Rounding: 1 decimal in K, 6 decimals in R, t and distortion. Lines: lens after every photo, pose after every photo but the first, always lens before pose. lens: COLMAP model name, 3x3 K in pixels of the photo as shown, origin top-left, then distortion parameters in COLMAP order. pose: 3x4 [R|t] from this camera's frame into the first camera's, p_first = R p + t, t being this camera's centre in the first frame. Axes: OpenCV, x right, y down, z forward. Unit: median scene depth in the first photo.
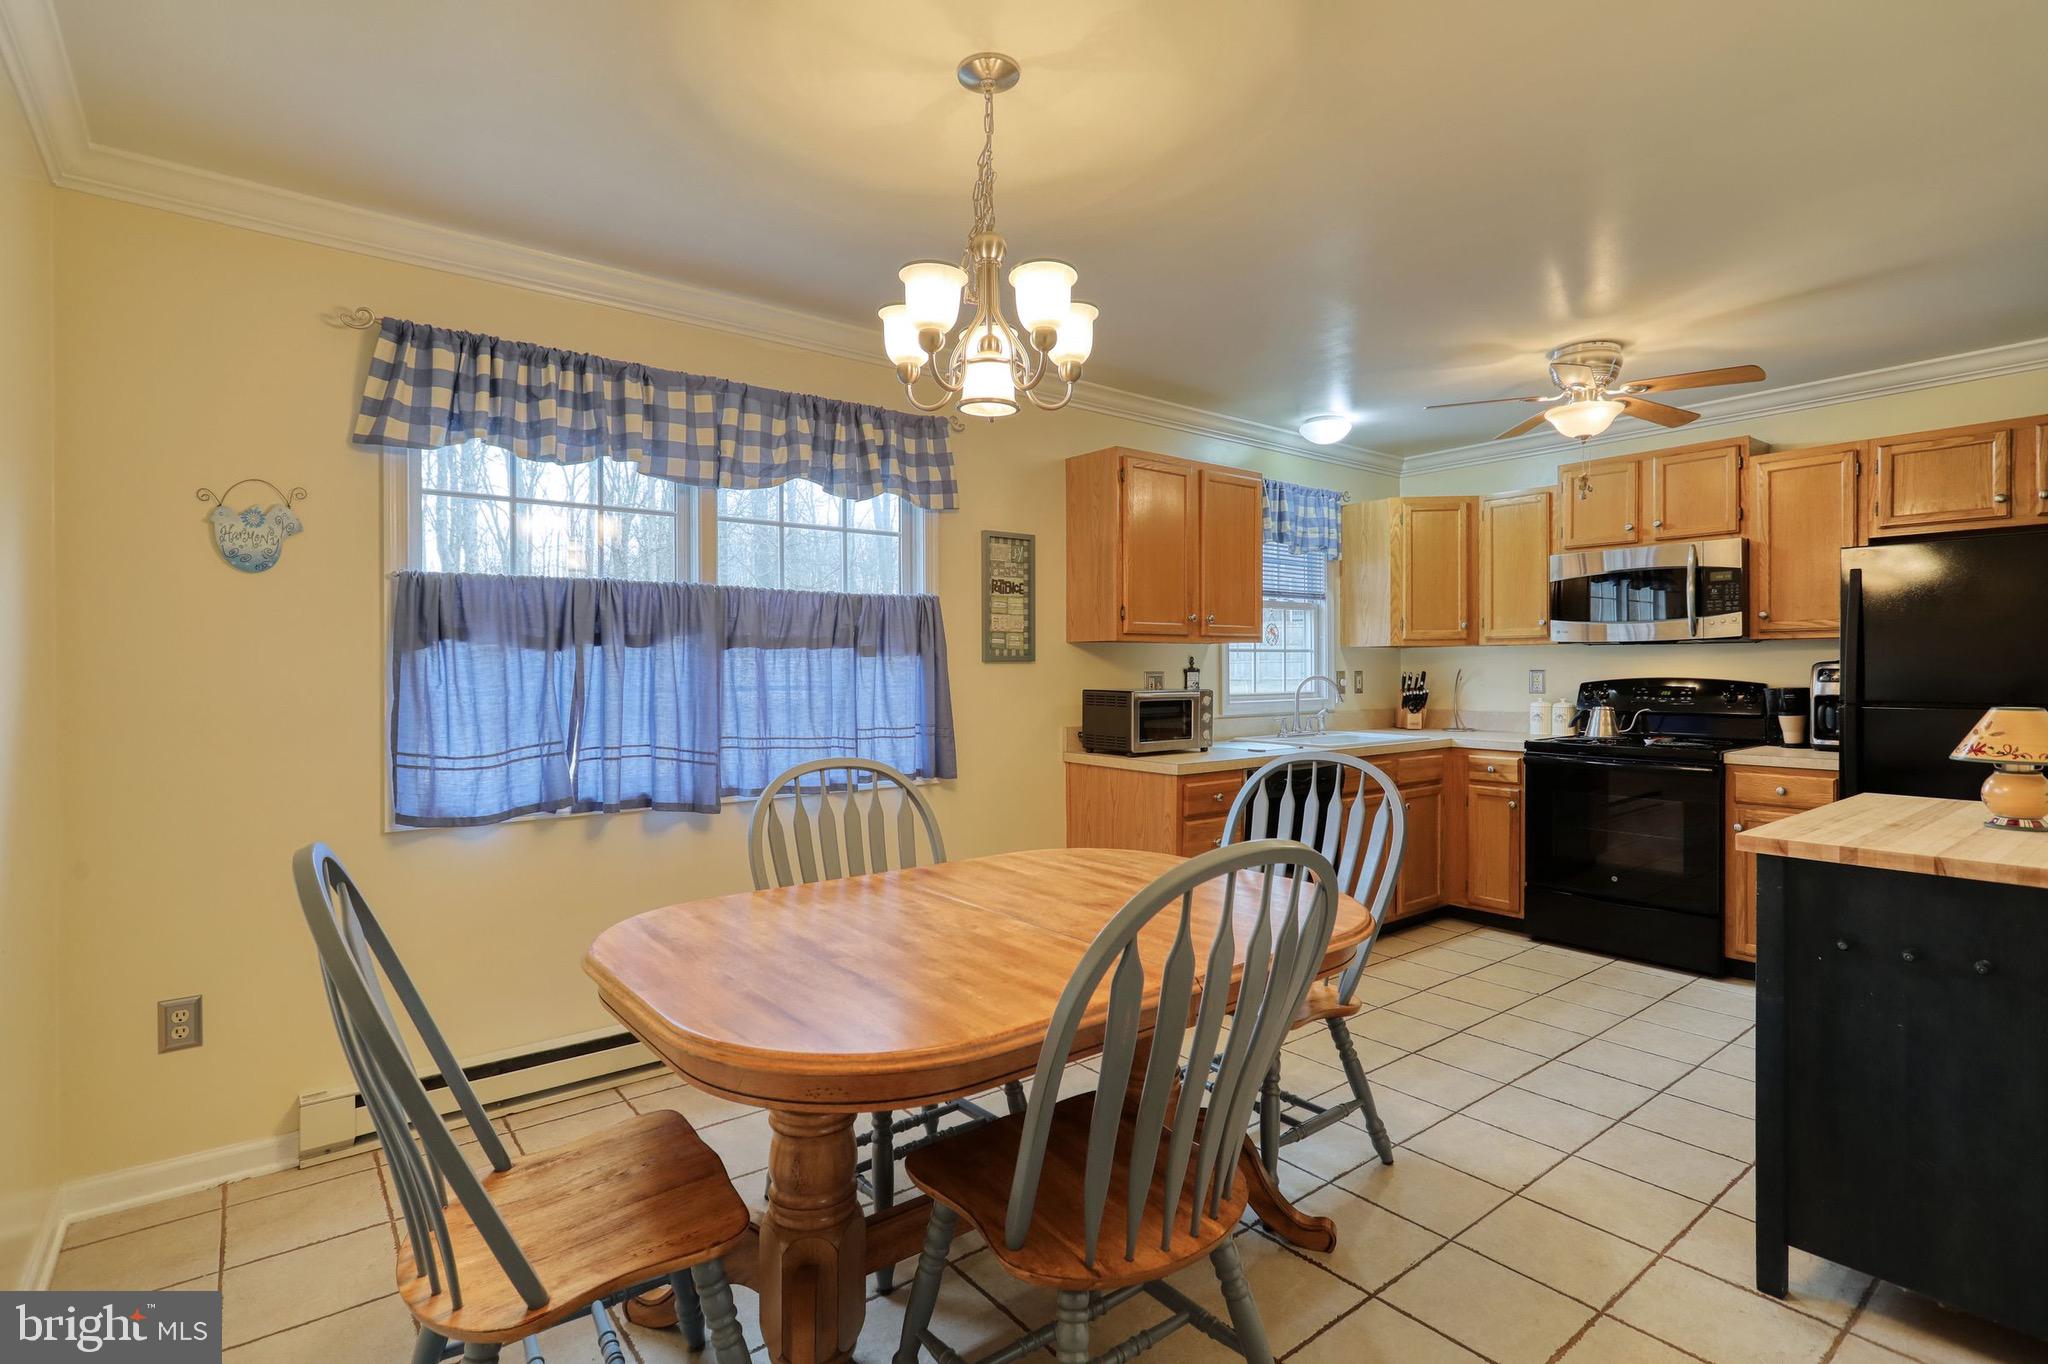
lens RADIAL K [[977.4, 0, 1011.6], [0, 977.4, 690.3], [0, 0, 1]] dist [-0.002977, 0.003101]
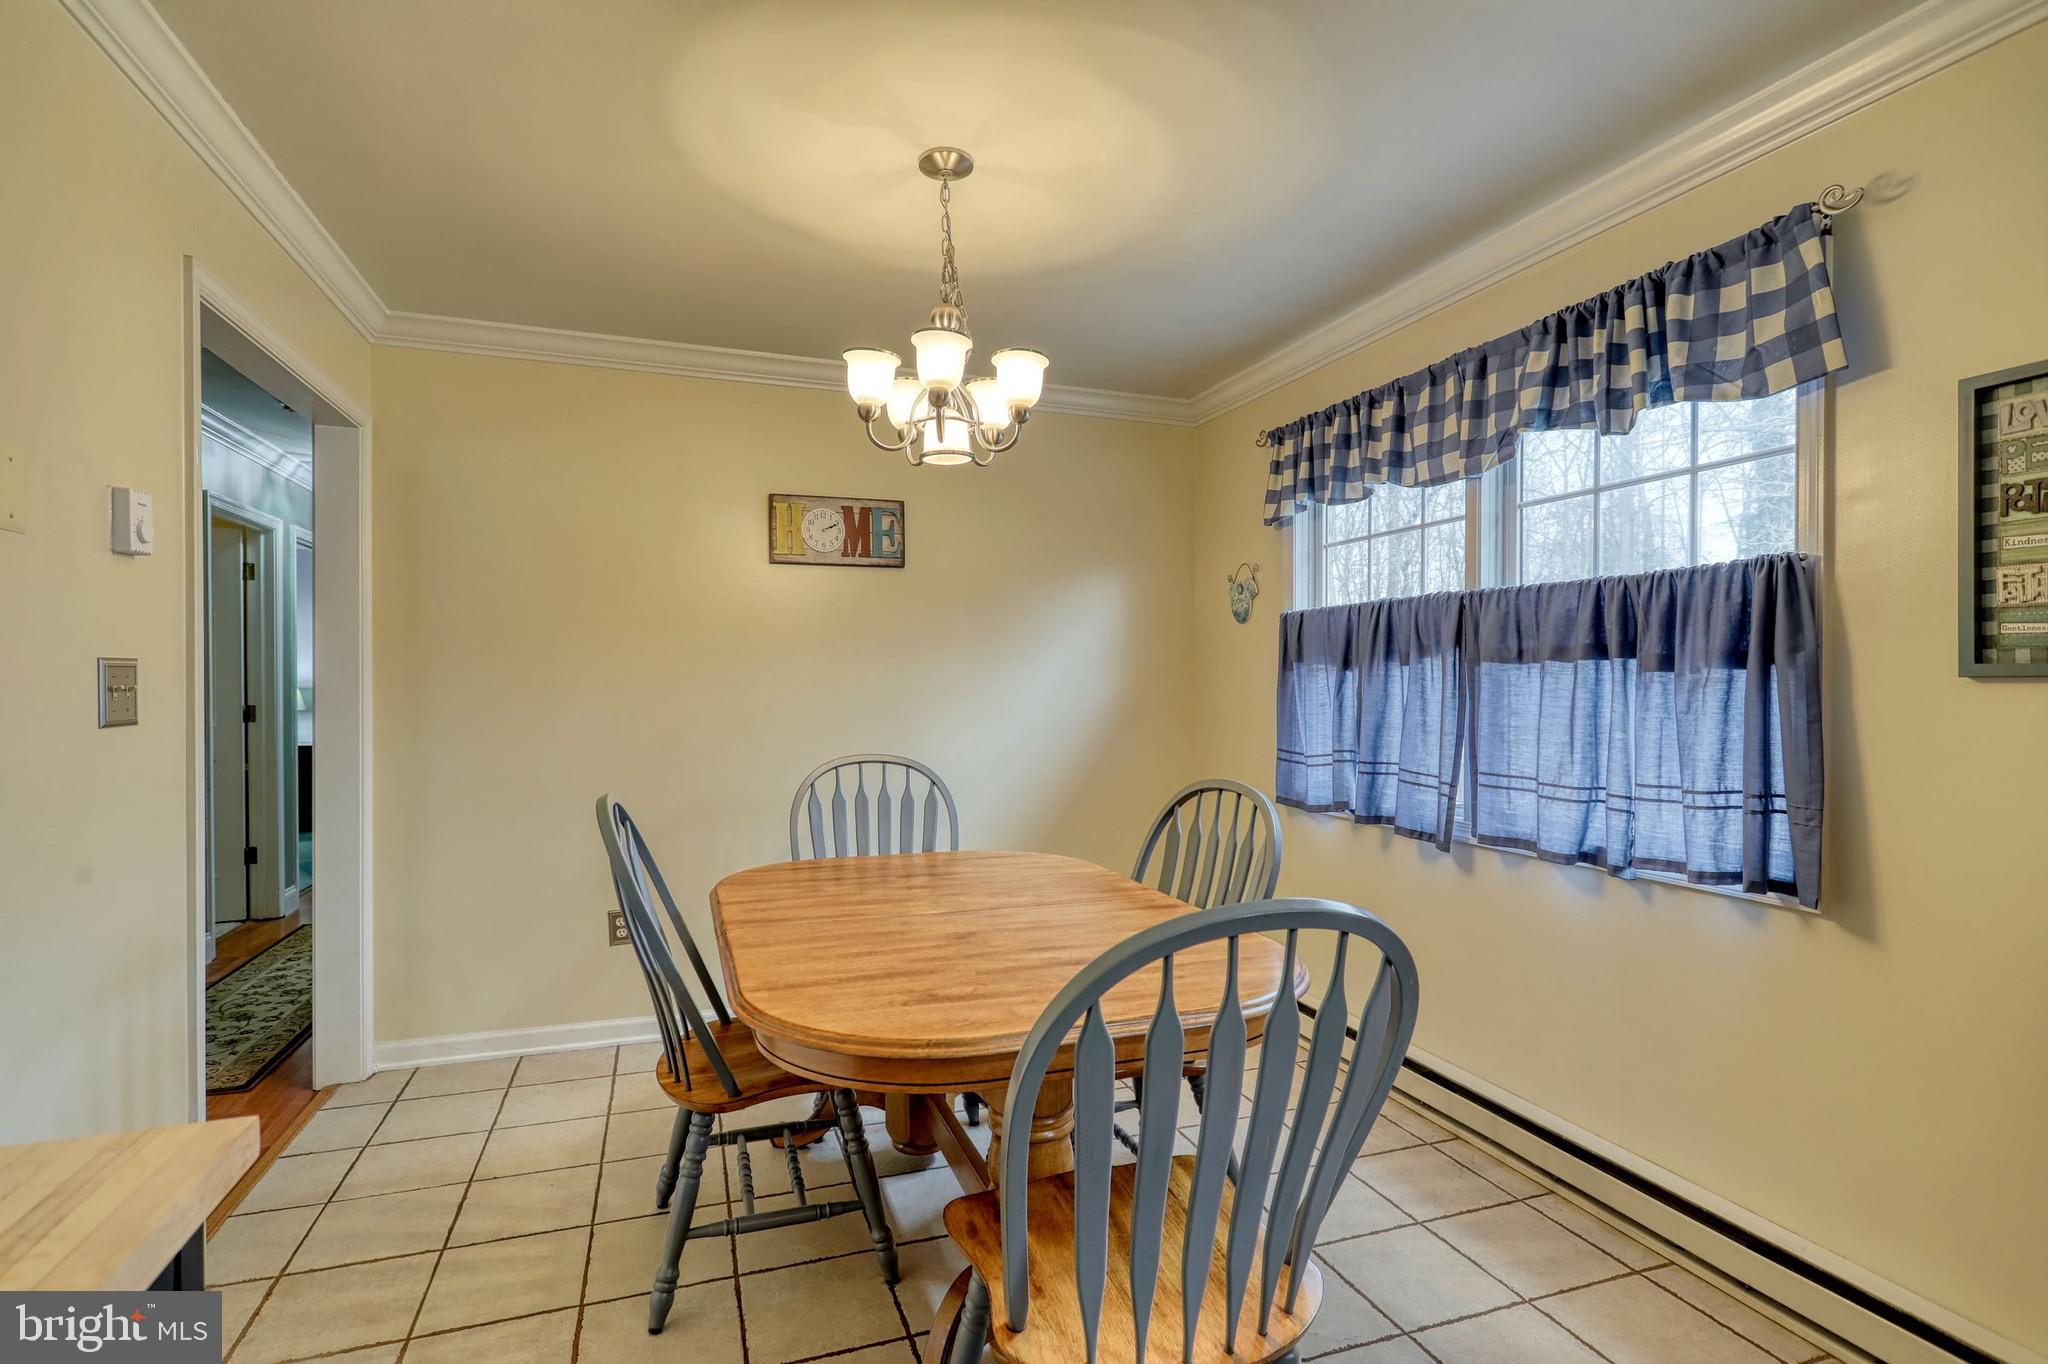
lens RADIAL K [[977.4, 0, 1024.4], [0, 977.4, 687.9], [0, 0, 1]] dist [-0.002977, 0.003101]
pose [[-0.315907, 0.017574, -0.948627, 0.468556], [-0.010871, 0.999696, 0.022140, -0.026787], [0.948728, 0.017306, -0.315620, 0.659403]]
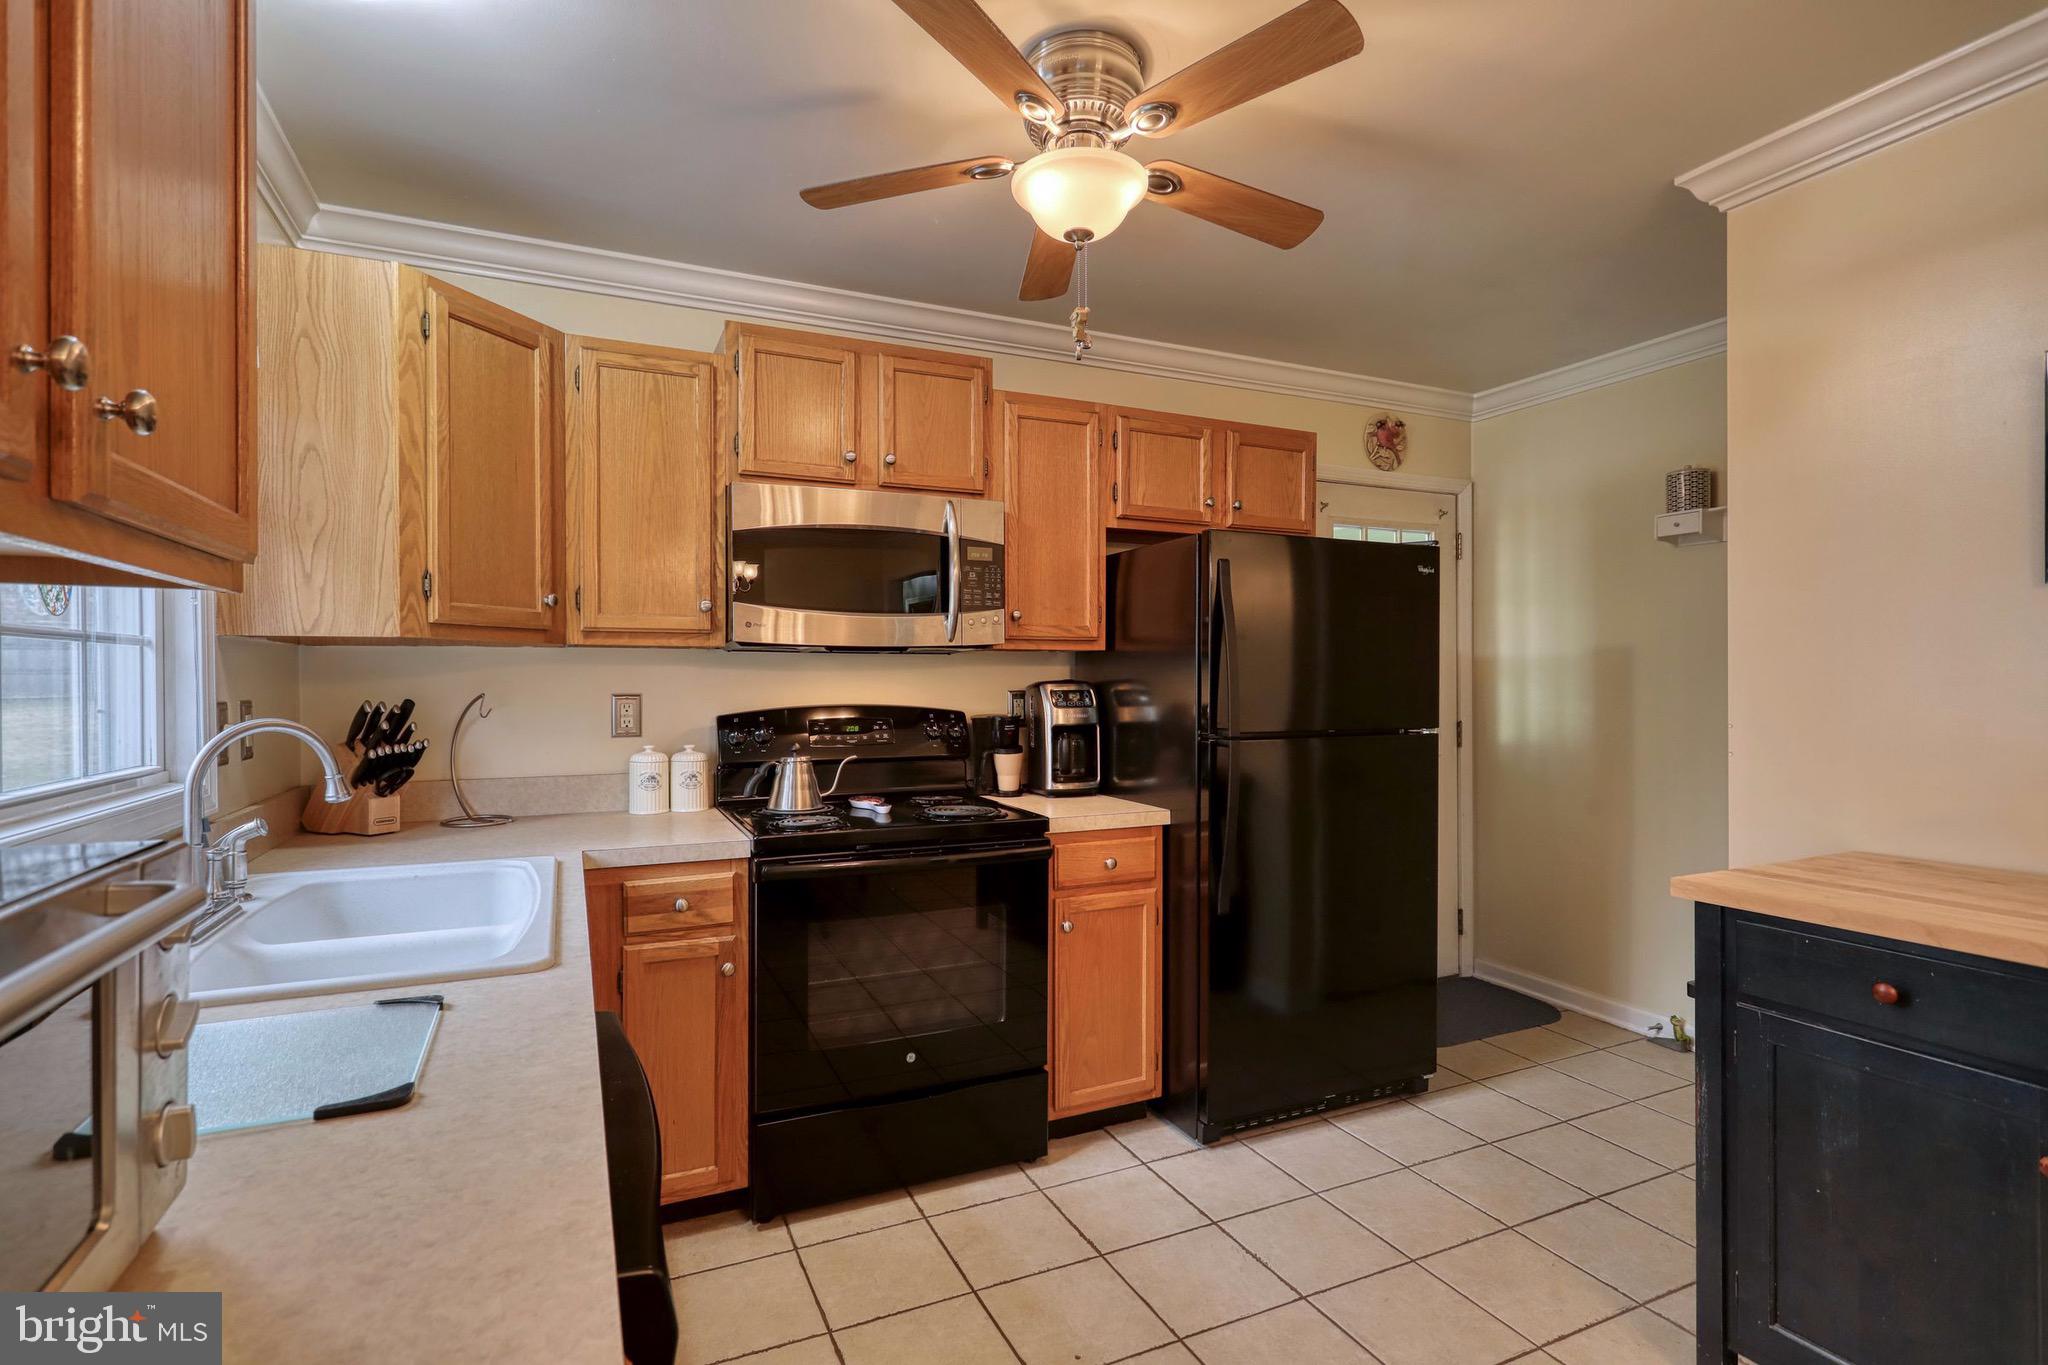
lens RADIAL K [[977.4, 0, 1019.1], [0, 977.4, 686.3], [0, 0, 1]] dist [-0.002977, 0.003101]
pose [[0.229707, -0.002304, 0.973257, 0.072363], [0.023415, 0.999721, -0.003160, -0.021967], [-0.972978, 0.023515, 0.229697, 0.796001]]
